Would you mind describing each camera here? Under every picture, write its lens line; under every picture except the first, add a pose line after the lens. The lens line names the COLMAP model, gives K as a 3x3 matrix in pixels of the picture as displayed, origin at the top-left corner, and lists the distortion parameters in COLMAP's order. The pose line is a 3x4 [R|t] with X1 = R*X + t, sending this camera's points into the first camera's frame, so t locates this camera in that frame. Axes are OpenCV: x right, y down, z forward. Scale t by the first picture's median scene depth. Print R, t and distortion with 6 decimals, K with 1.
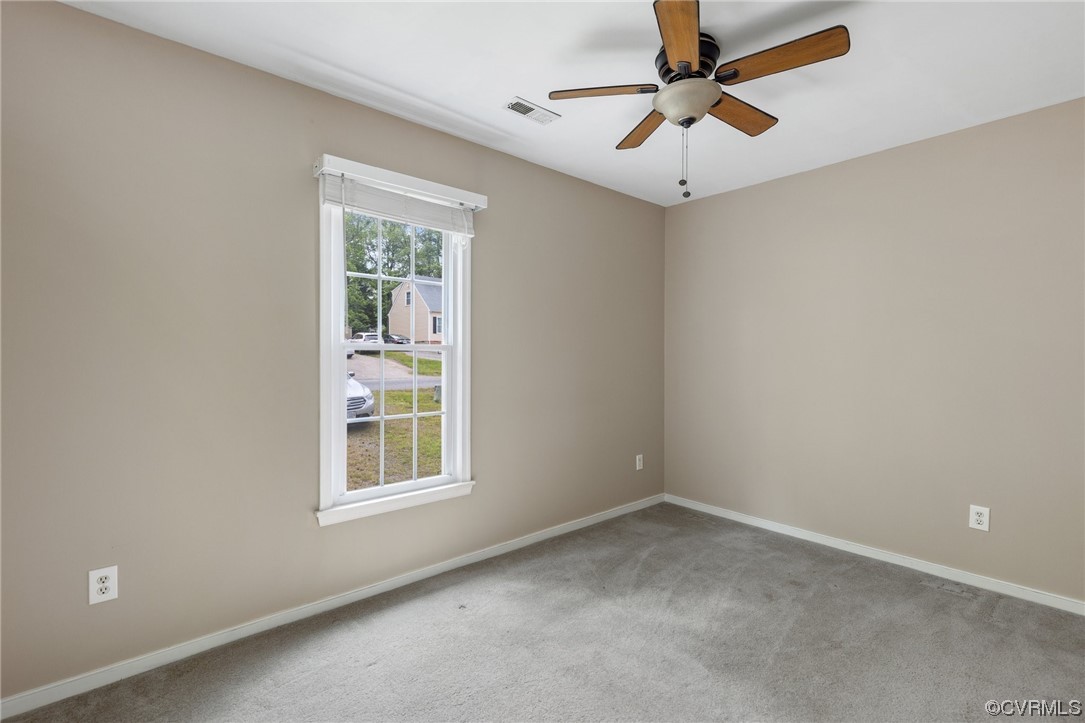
lens RADIAL K [[496.8, 0, 542.5], [0, 496.8, 360.8], [0, 0, 1]] dist [0.007292, -0.003572]
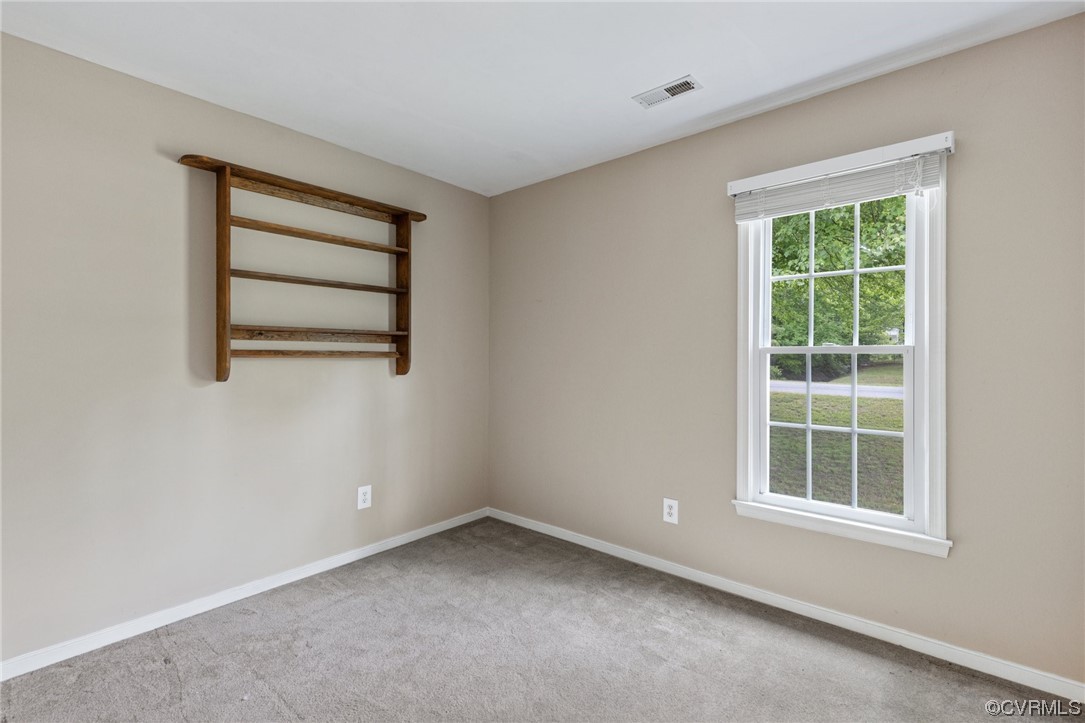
lens RADIAL K [[496.8, 0, 542.4], [0, 496.8, 358.3], [0, 0, 1]] dist [0.007292, -0.003572]
pose [[0.144424, 0.001850, -0.989514, 0.538389], [-0.006832, 0.999976, 0.000872, -0.010861], [0.989492, 0.006635, 0.144433, 0.385539]]
